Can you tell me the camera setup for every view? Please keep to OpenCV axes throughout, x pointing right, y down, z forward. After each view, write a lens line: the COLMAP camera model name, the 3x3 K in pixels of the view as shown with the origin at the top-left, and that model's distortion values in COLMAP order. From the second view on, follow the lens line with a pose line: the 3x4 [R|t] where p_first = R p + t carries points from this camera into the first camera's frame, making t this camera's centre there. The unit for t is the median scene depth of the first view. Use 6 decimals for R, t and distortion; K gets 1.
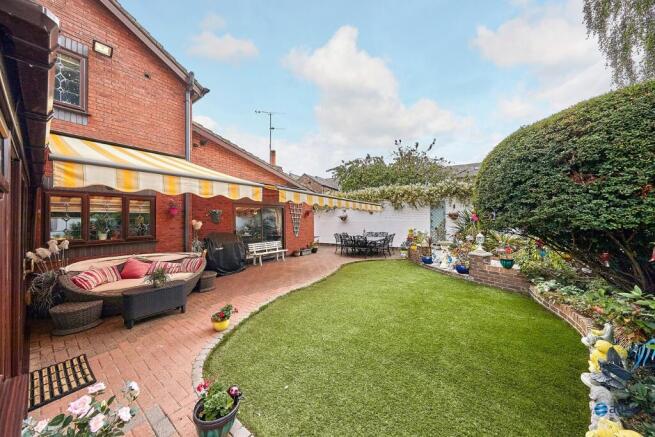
lens RADIAL K [[229.8, 0, 327.7], [0, 229.8, 218.0], [0, 0, 1]] dist [0.000072, -0.000002]
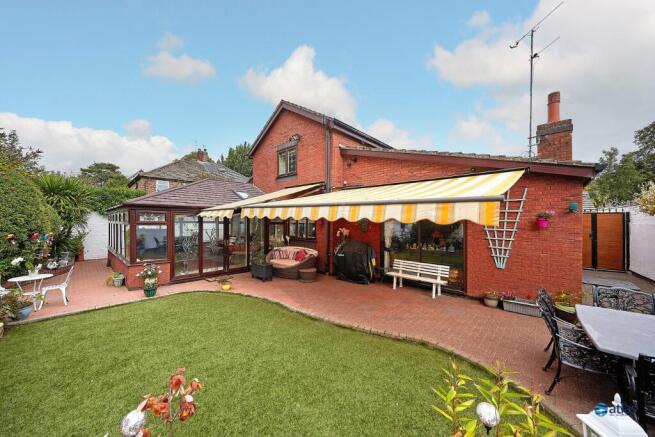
lens RADIAL K [[244.1, 0, 327.8], [0, 244.1, 219.2], [0, 0, 1]] dist [0.003243, 0.000075]
pose [[-0.166981, -0.000027, -0.985960, 0.742621], [0.002519, 0.999997, -0.000454, -0.040635], [0.985957, -0.002560, -0.166981, 1.201087]]
